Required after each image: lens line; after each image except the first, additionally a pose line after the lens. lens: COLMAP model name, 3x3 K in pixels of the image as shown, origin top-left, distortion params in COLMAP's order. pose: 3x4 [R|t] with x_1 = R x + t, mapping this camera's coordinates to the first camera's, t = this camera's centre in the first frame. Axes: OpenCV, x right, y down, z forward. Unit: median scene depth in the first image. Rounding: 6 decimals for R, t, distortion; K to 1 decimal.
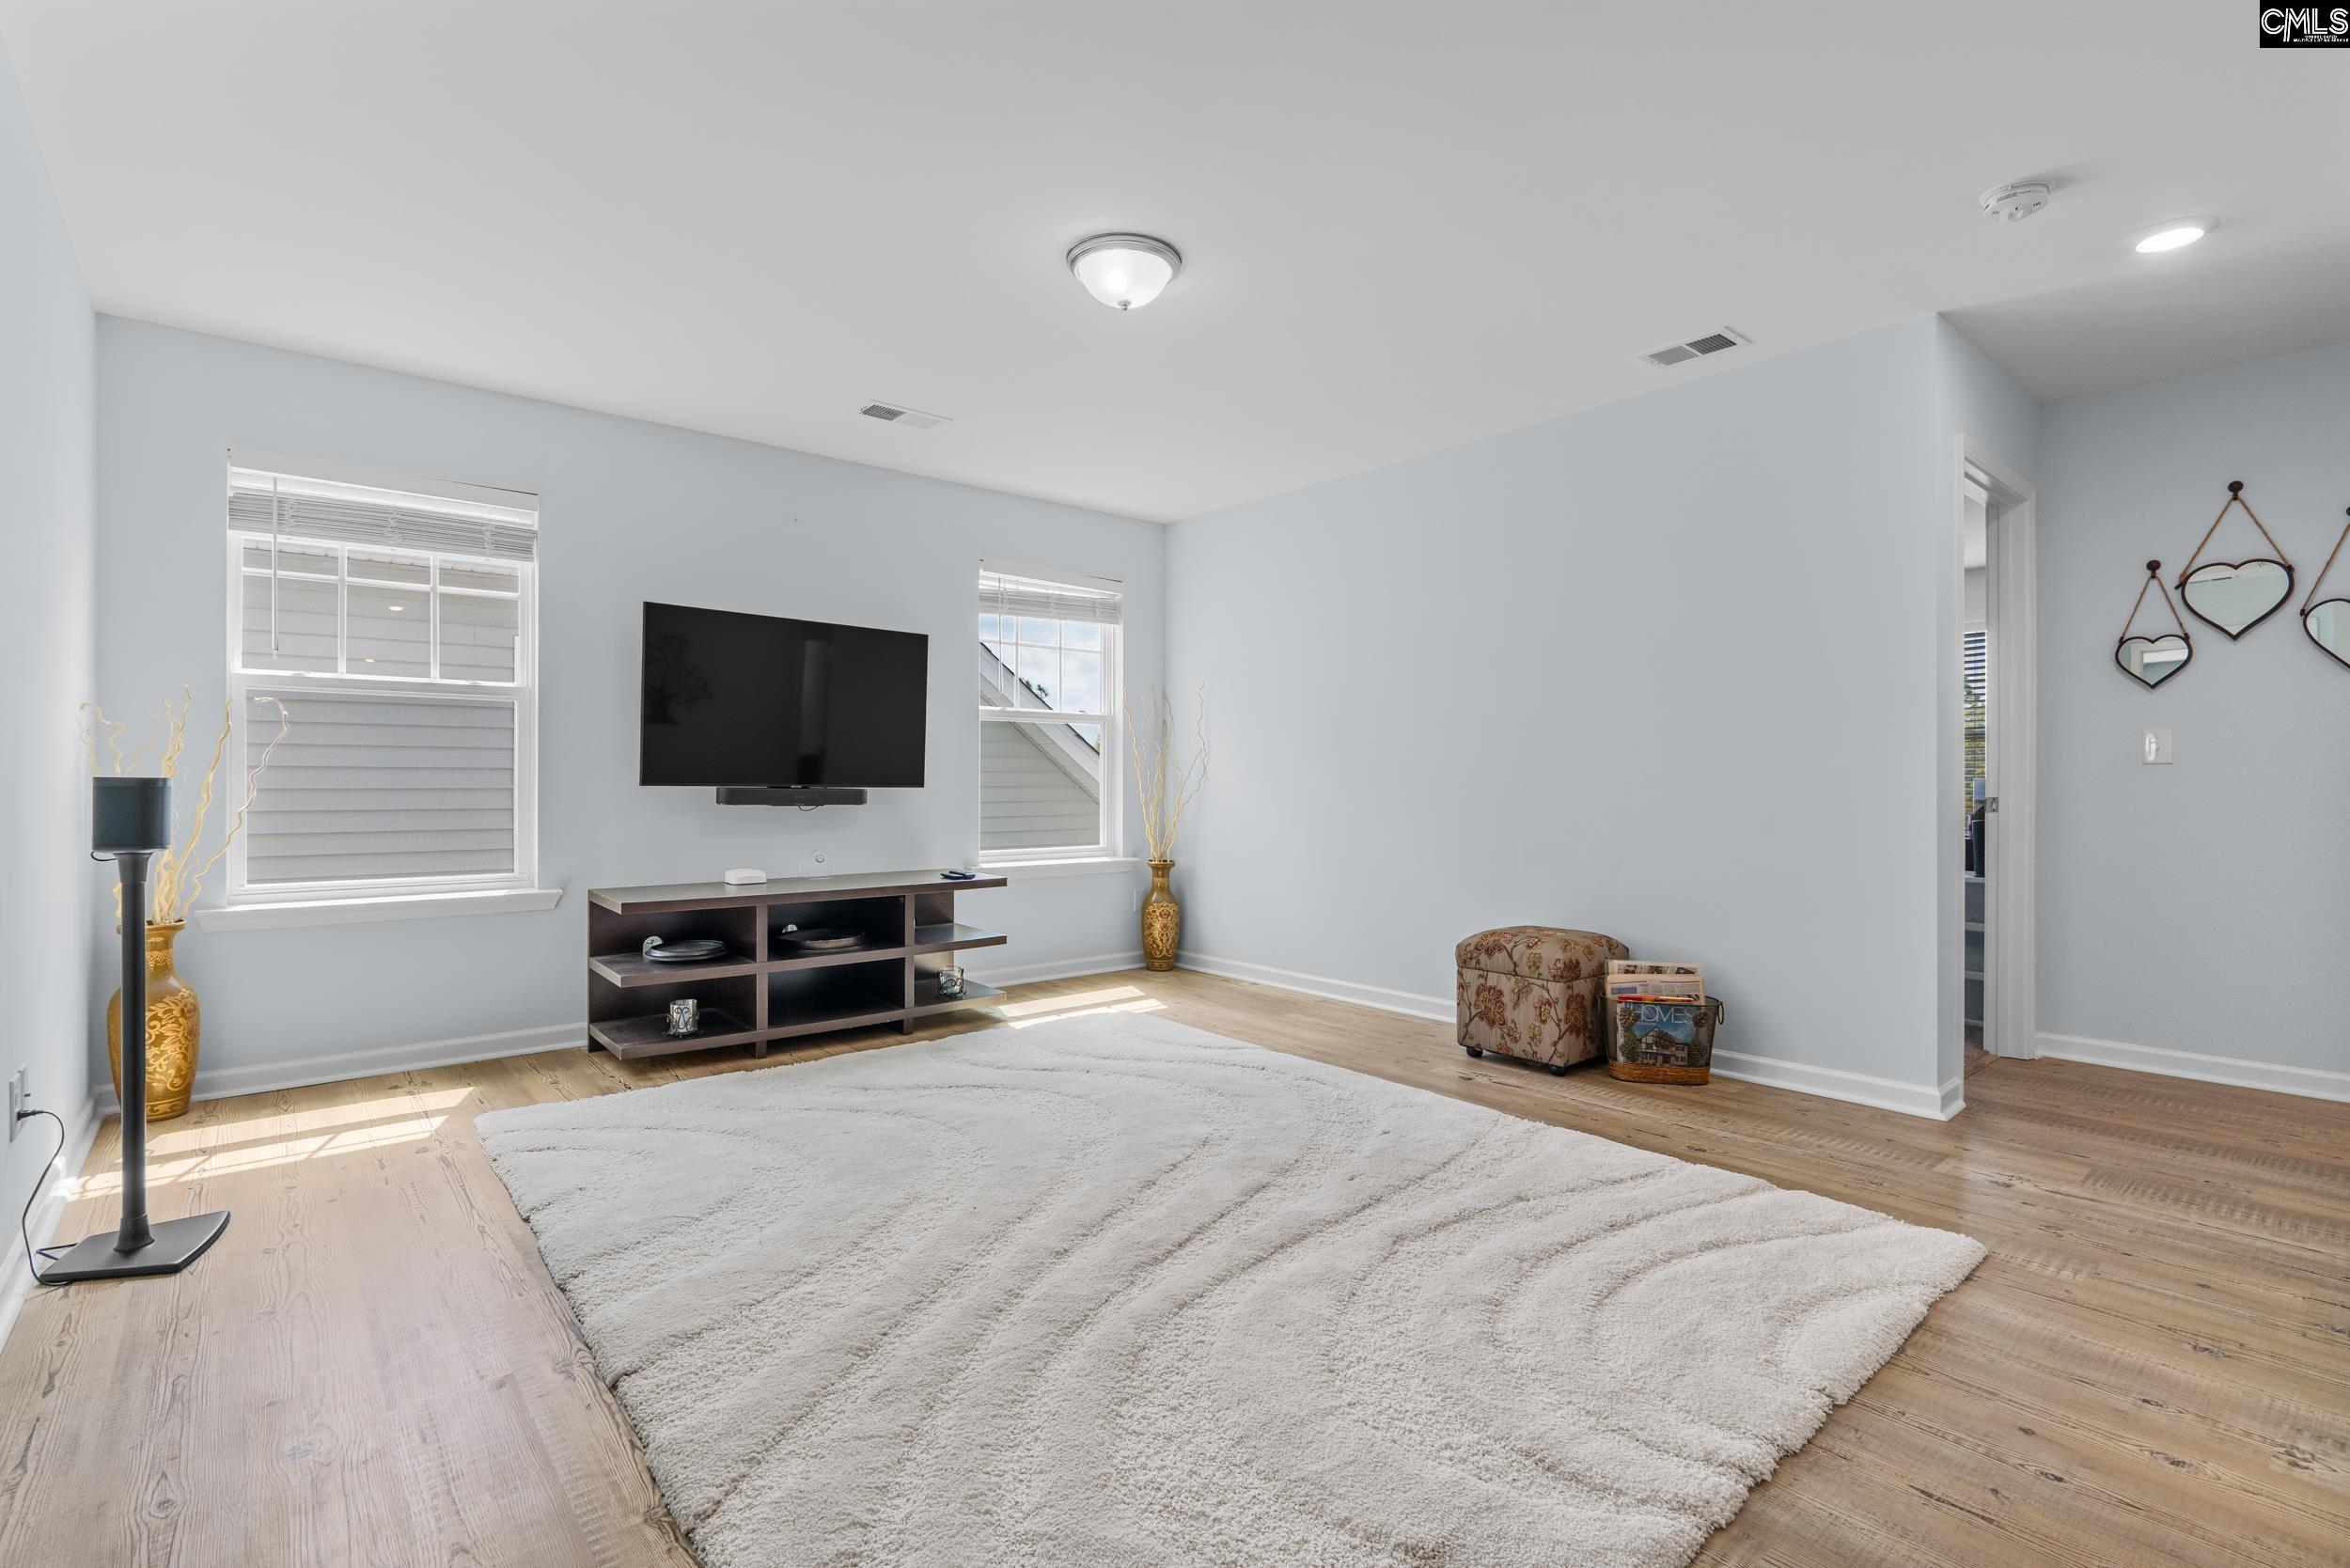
lens RADIAL K [[1091.9, 0, 1173.5], [0, 1091.9, 786.2], [0, 0, 1]] dist [-0.007538, 0.000736]
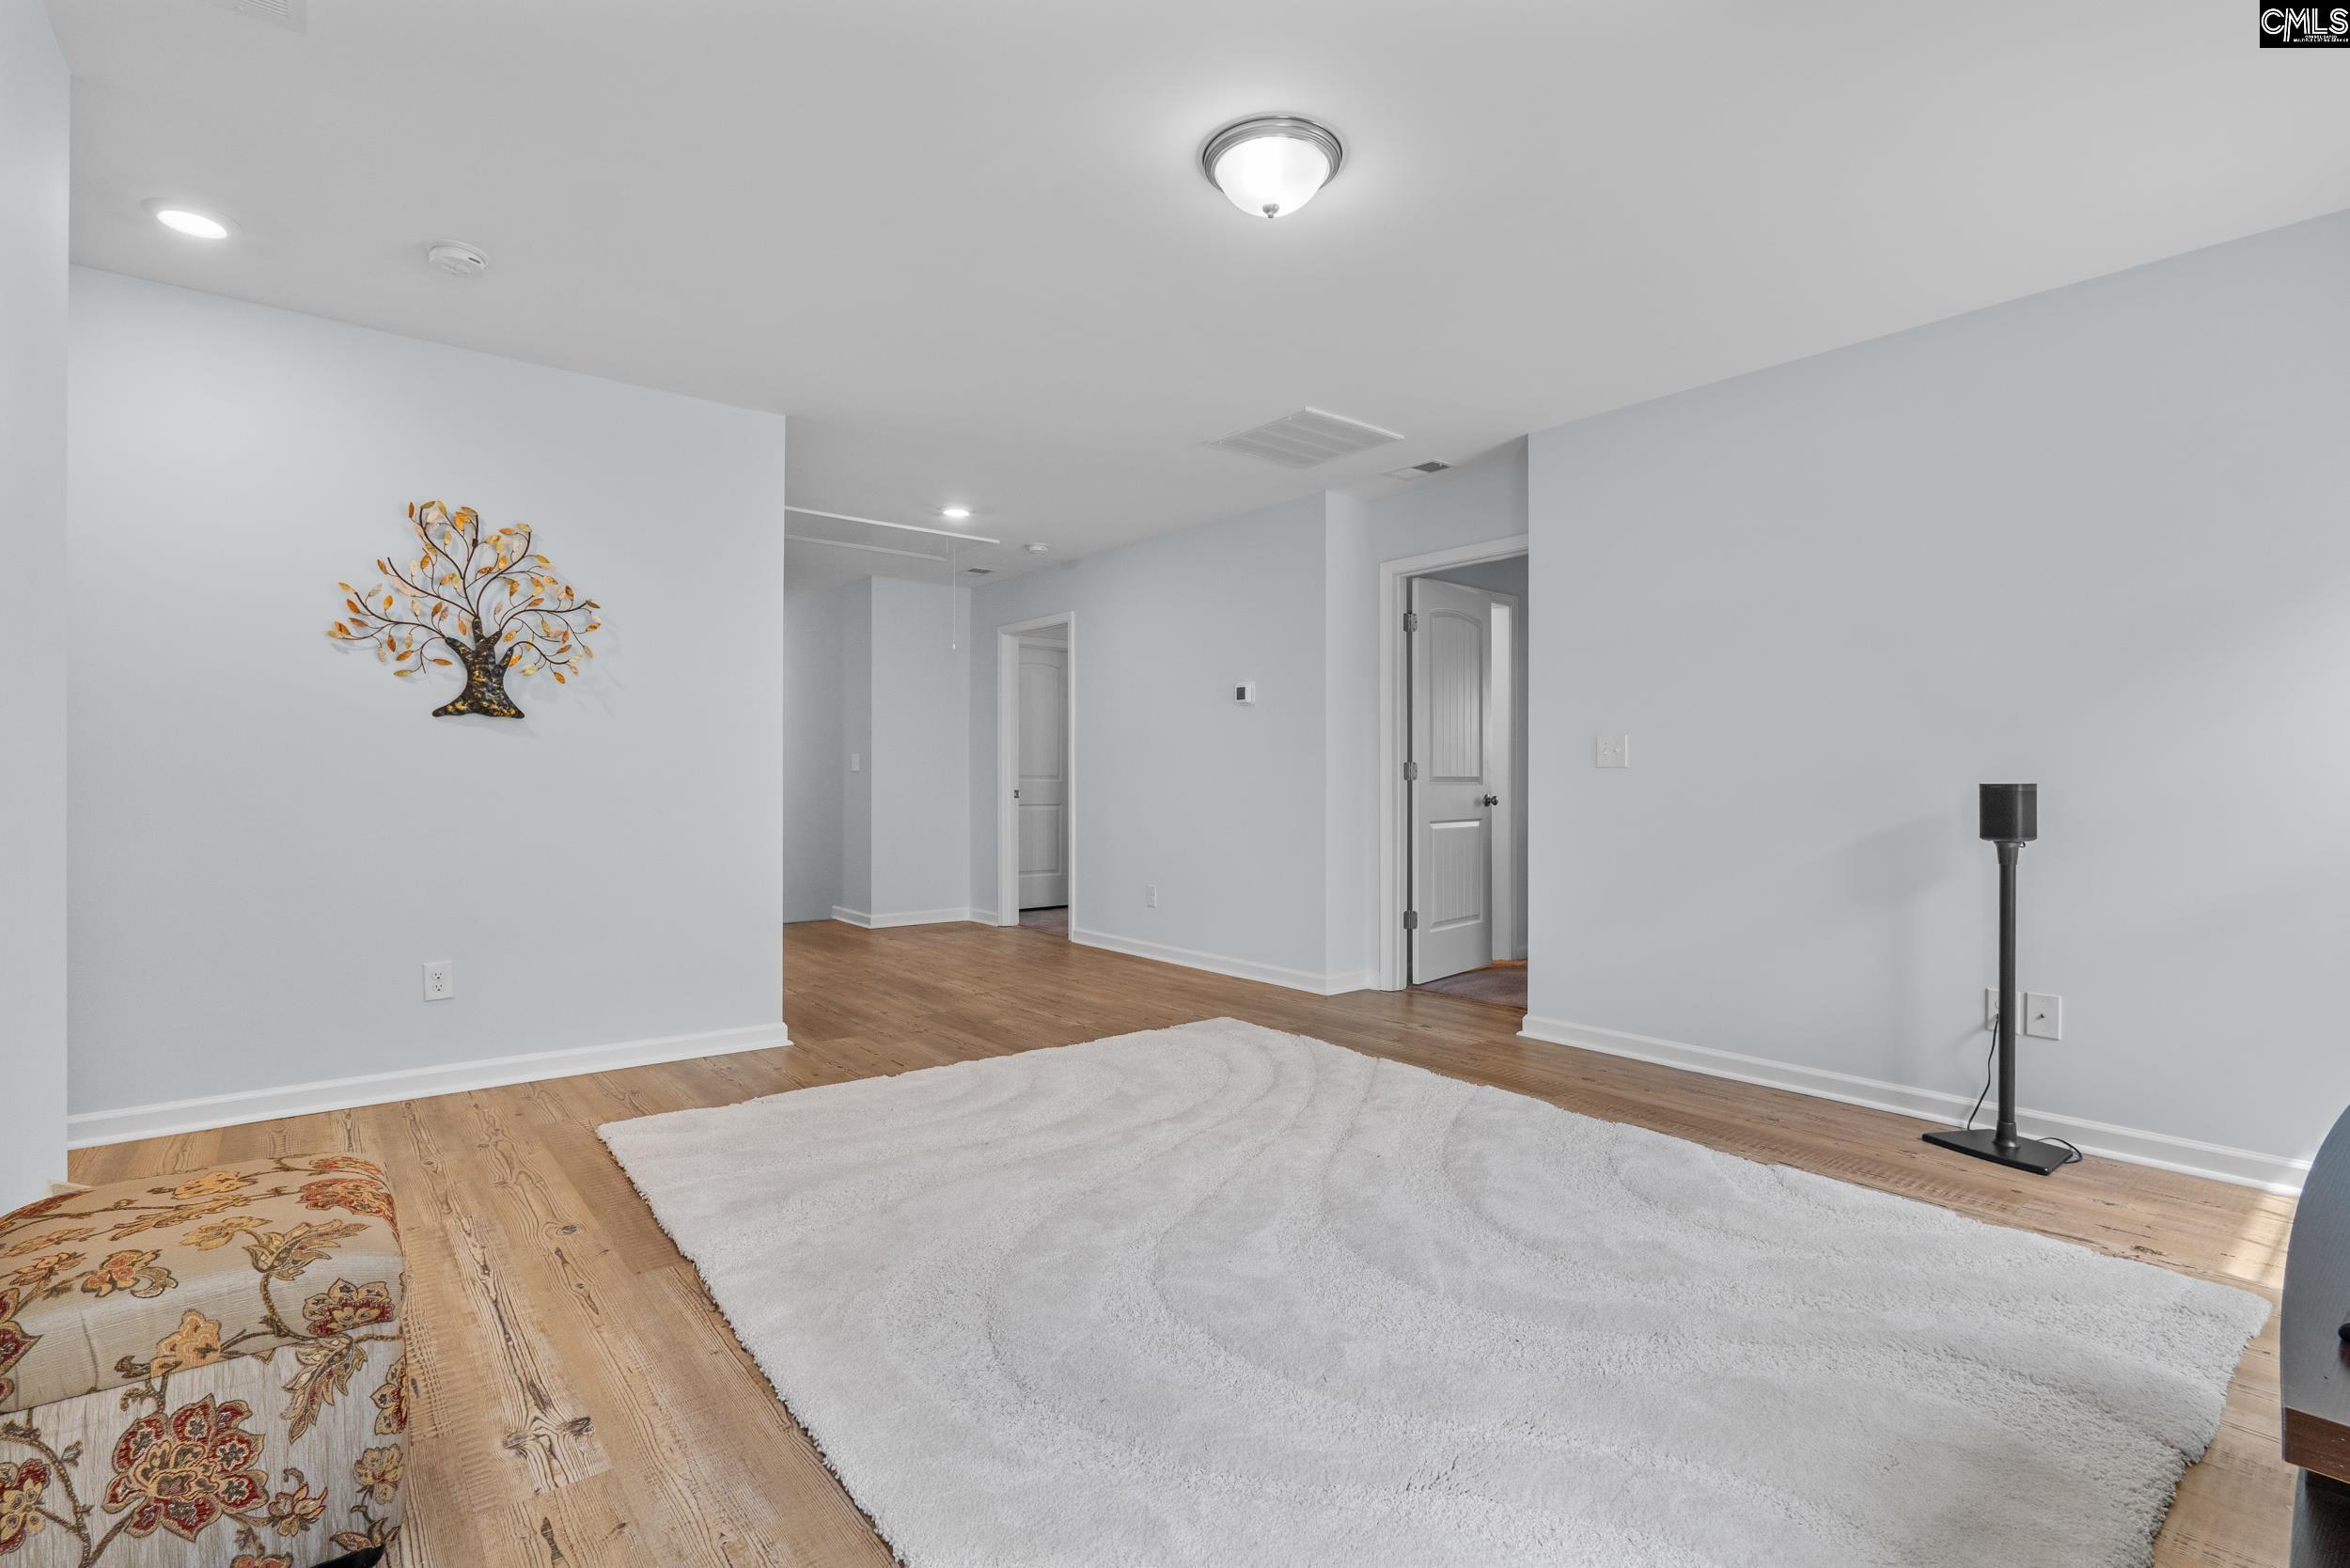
lens RADIAL K [[1091.9, 0, 1176.0], [0, 1091.9, 778.5], [0, 0, 1]] dist [-0.007538, 0.000736]
pose [[-0.999832, -0.005089, 0.017594, 0.012326], [-0.005067, 0.999986, 0.001310, -0.011529], [-0.017601, 0.001220, -0.999844, 2.212356]]
